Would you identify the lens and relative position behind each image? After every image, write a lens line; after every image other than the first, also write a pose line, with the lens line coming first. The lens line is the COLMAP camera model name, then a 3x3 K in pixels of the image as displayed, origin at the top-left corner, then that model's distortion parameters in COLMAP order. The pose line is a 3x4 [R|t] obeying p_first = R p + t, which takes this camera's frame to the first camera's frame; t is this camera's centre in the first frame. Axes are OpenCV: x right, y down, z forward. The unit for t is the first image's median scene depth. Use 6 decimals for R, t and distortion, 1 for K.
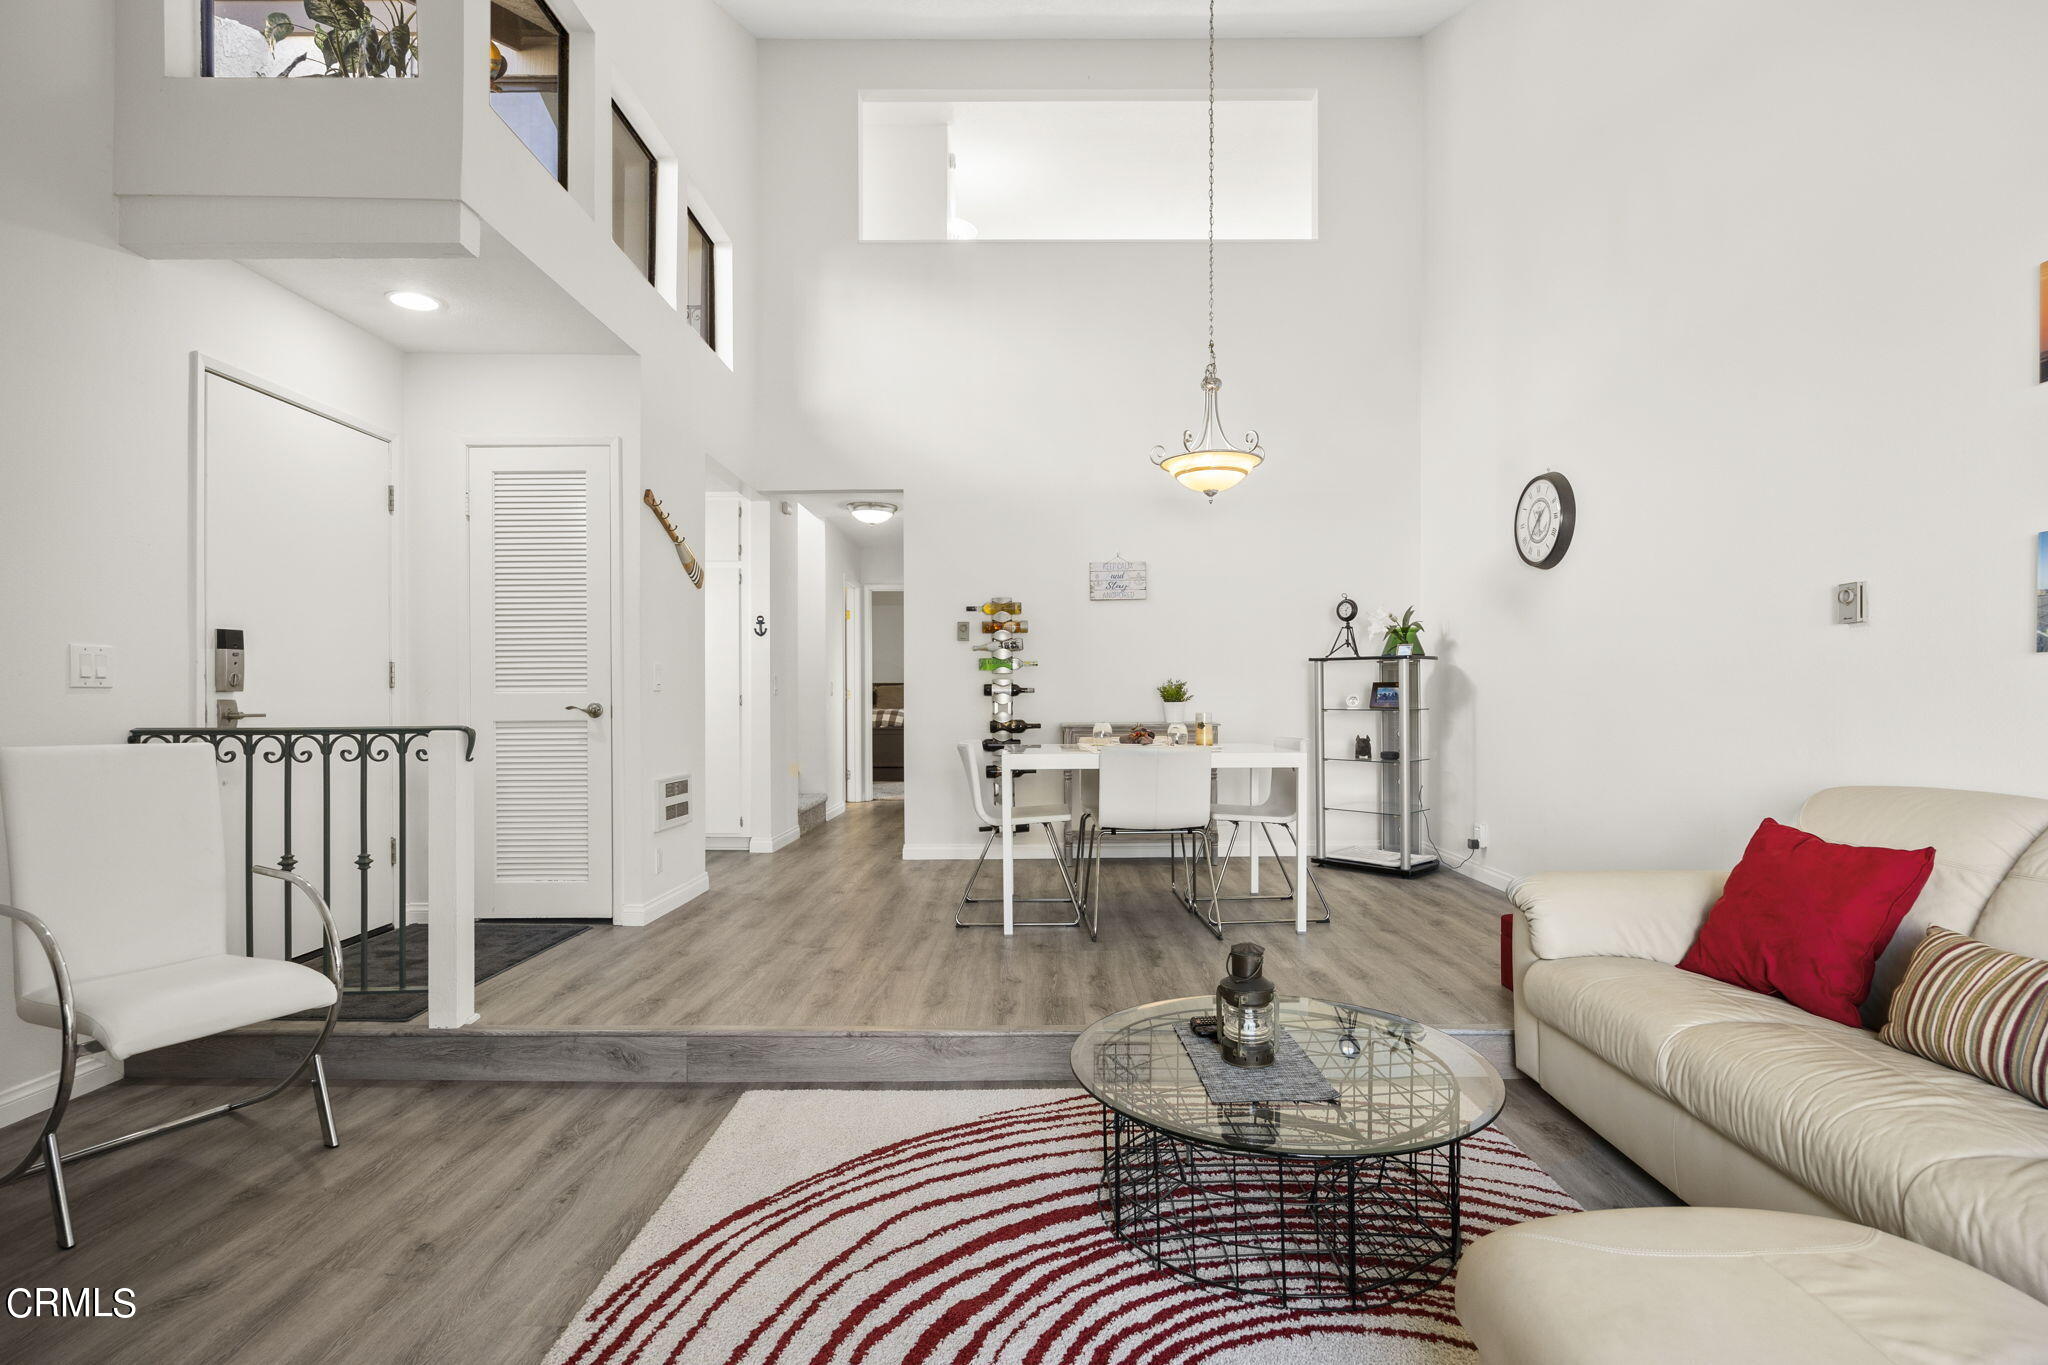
lens RADIAL K [[990.1, 0, 1028.1], [0, 990.1, 689.2], [0, 0, 1]] dist [0.002808, 0.000844]
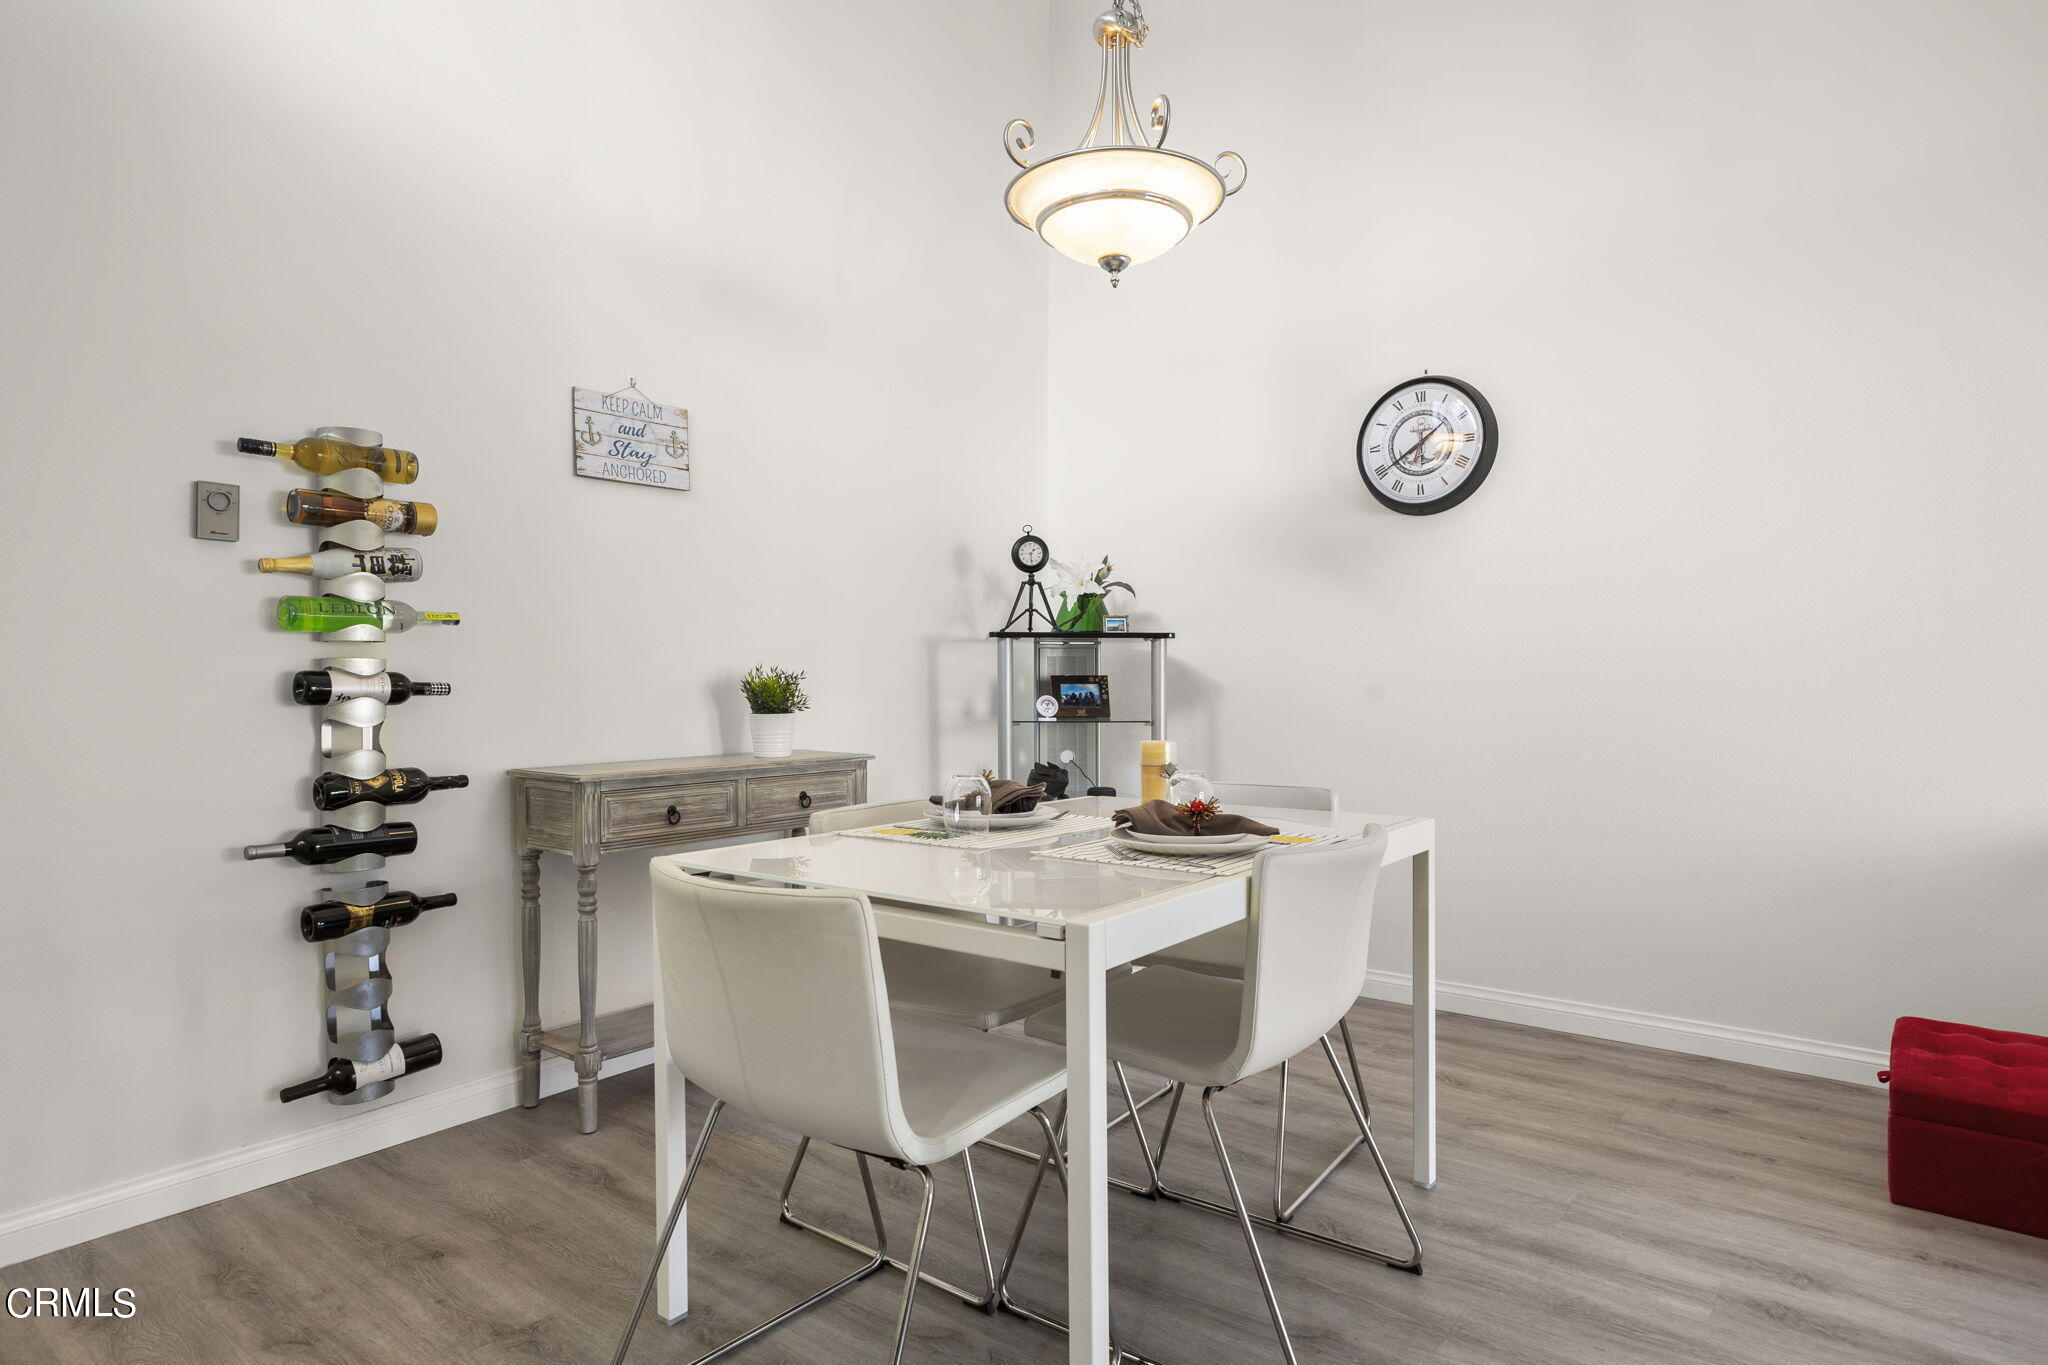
lens RADIAL K [[1108.5, 0, 1024.0], [0, 1108.5, 682.5], [0, 0, 1]] dist [0.004638, 0.001184]
pose [[0.612425, 0.002556, 0.790524, -0.261521], [-0.004671, 0.999989, 0.000385, -0.003233], [-0.790515, -0.003928, 0.612431, 0.751329]]
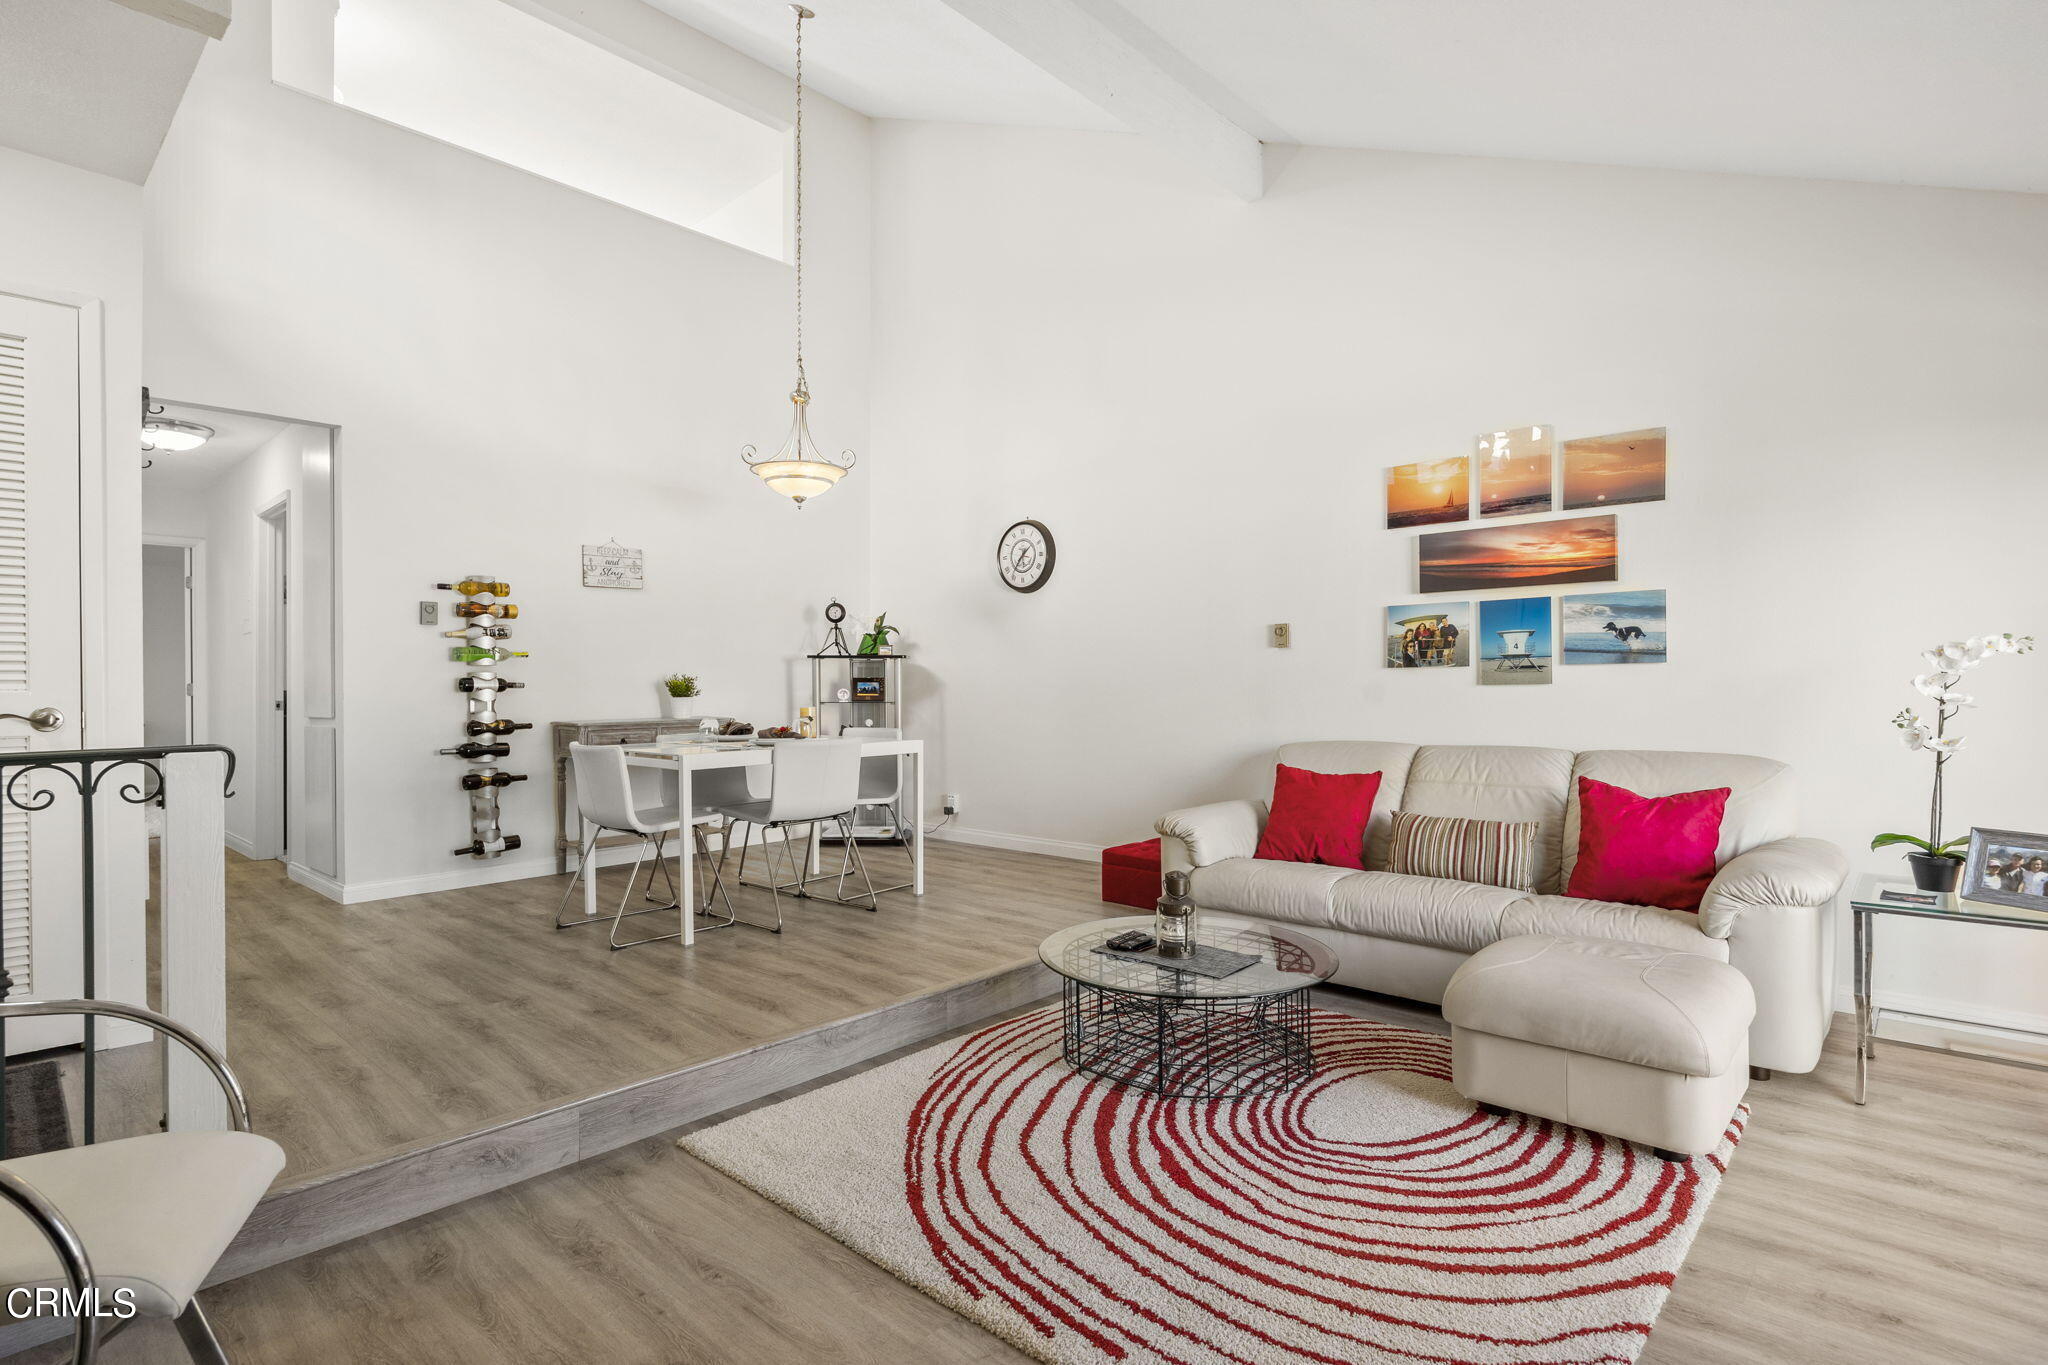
lens RADIAL K [[1015.1, 0, 1024.0], [0, 1015.1, 682.5], [0, 0, 1]] dist [-0.002719, -0.000061]
pose [[0.672290, -0.000211, 0.740288, -0.478486], [-0.002640, 0.999993, 0.002682, -0.006403], [-0.740283, -0.003757, 0.672285, 0.098570]]
